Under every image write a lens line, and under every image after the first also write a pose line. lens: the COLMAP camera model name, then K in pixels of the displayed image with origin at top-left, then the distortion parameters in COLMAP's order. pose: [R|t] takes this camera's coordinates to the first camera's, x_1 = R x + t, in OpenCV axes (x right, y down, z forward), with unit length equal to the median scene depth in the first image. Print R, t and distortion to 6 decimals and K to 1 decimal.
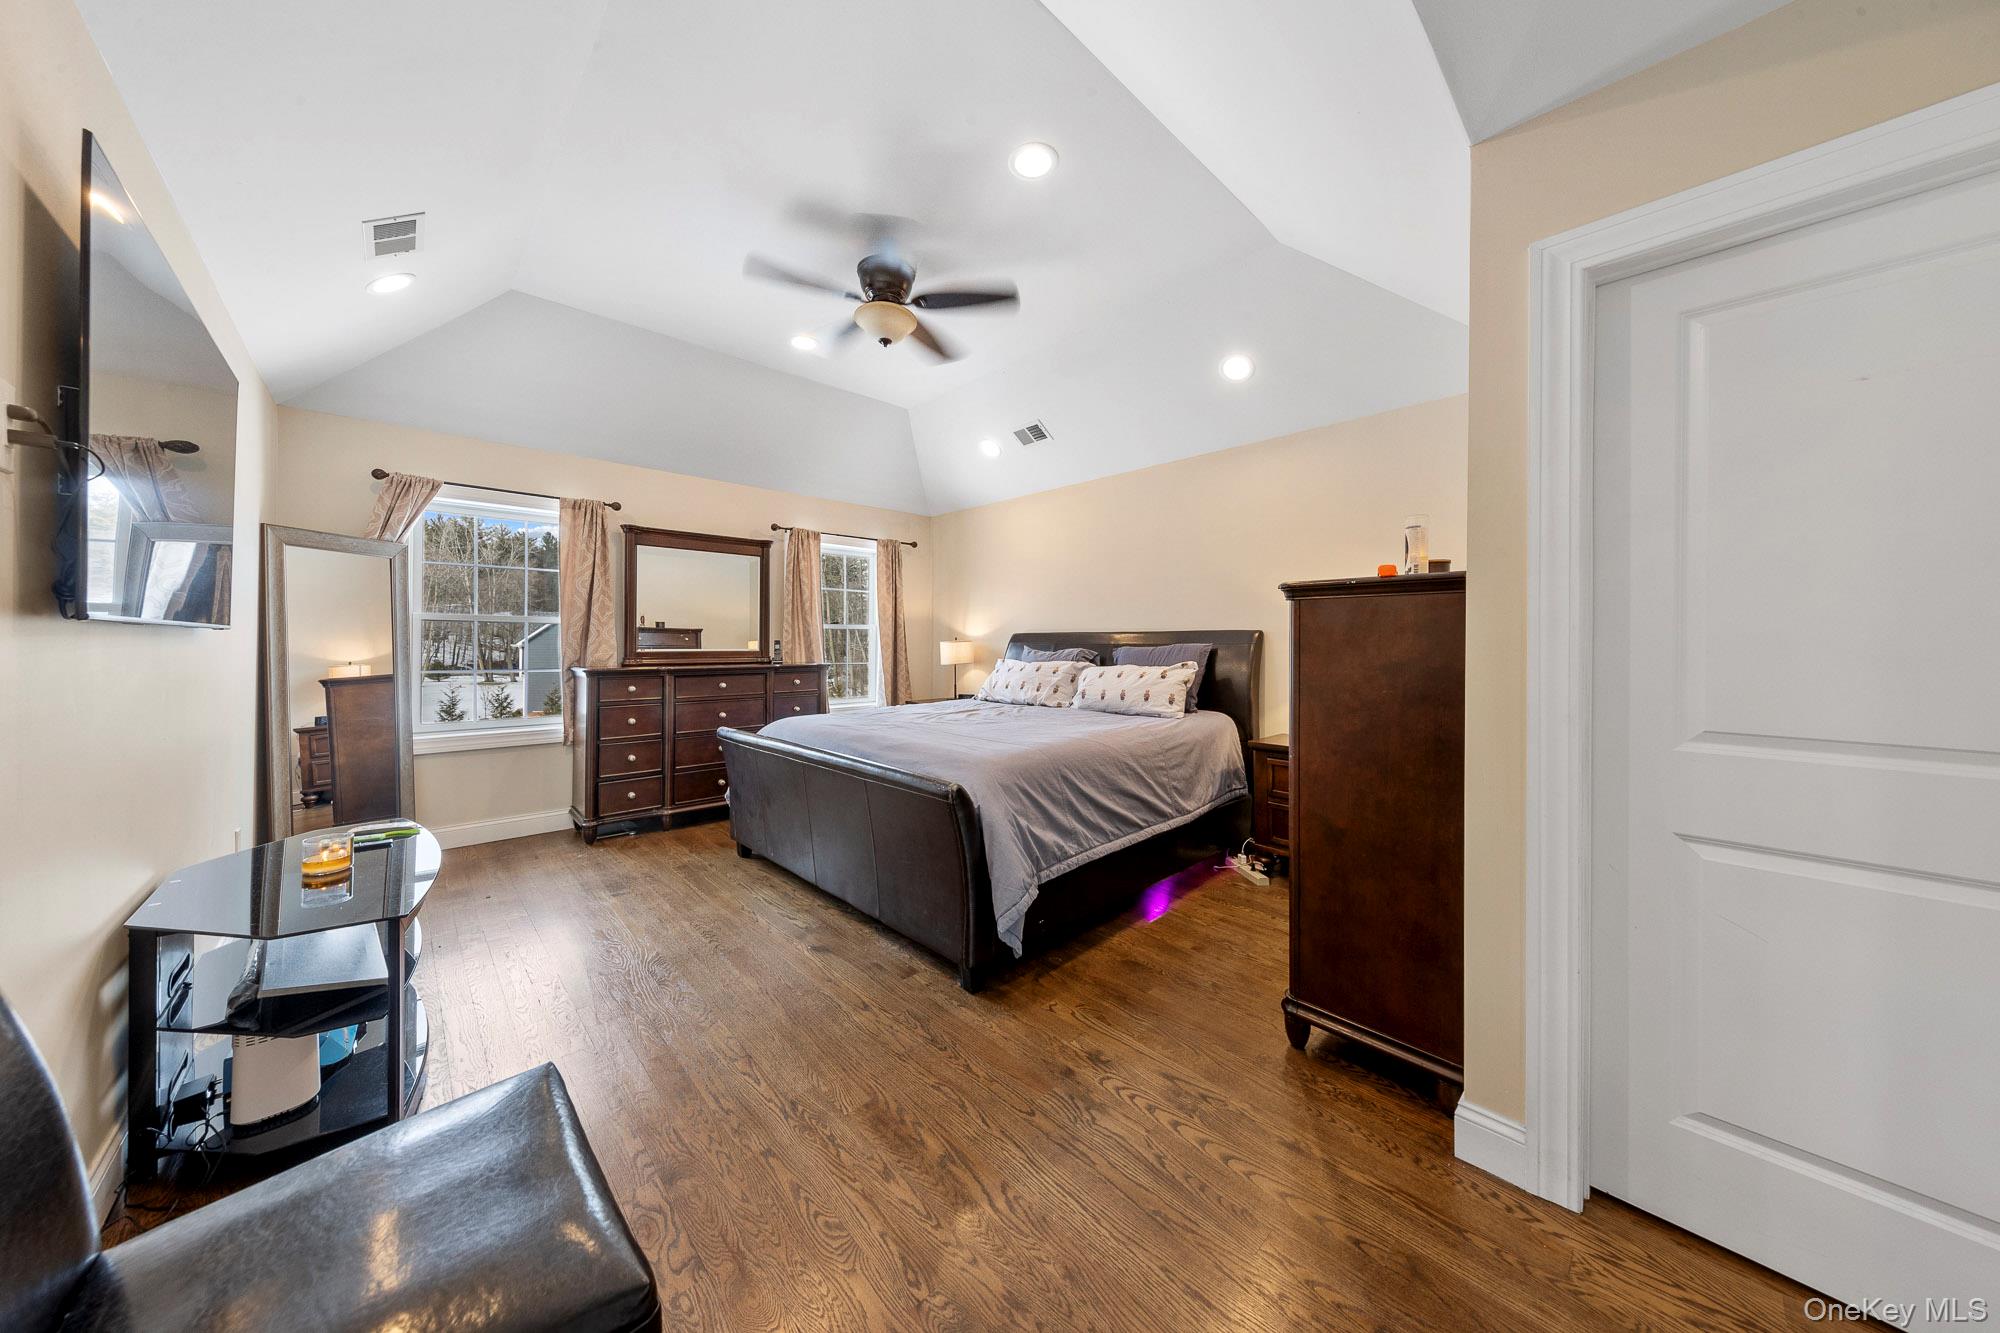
lens RADIAL K [[642.2, 0, 996.9], [0, 642.2, 650.4], [0, 0, 1]] dist [0.000014, -0.000199]
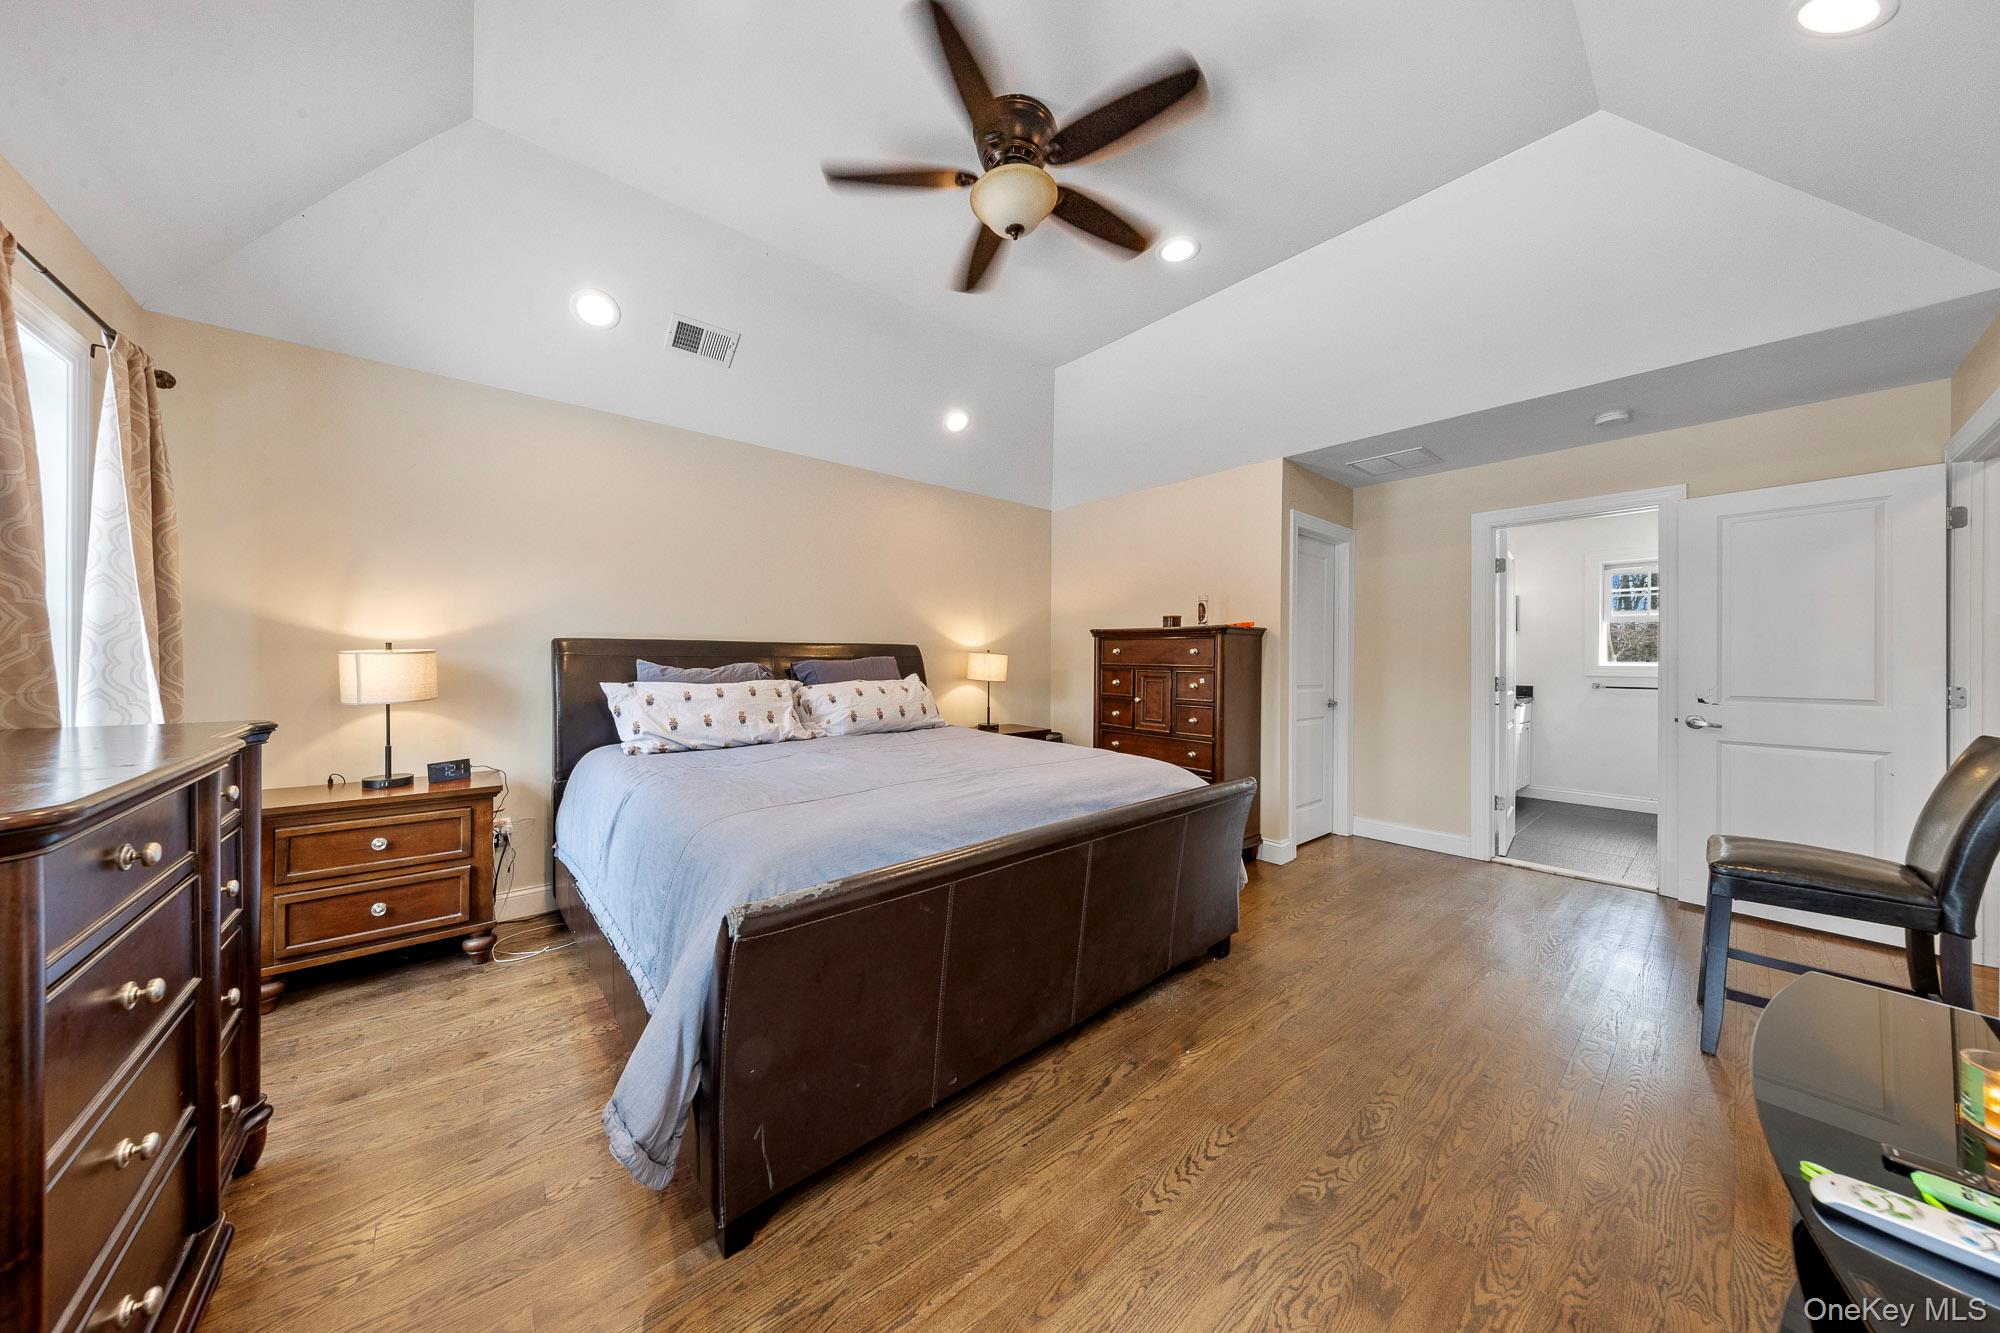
lens RADIAL K [[630.1, 0, 993.5], [0, 630.1, 666.2], [0, 0, 1]] dist [0.000173, -0.000249]
pose [[0.048380, -0.016499, 0.998693, -0.775140], [0.002968, 0.999862, 0.016374, -0.012543], [-0.998825, 0.002171, 0.048422, 0.877460]]
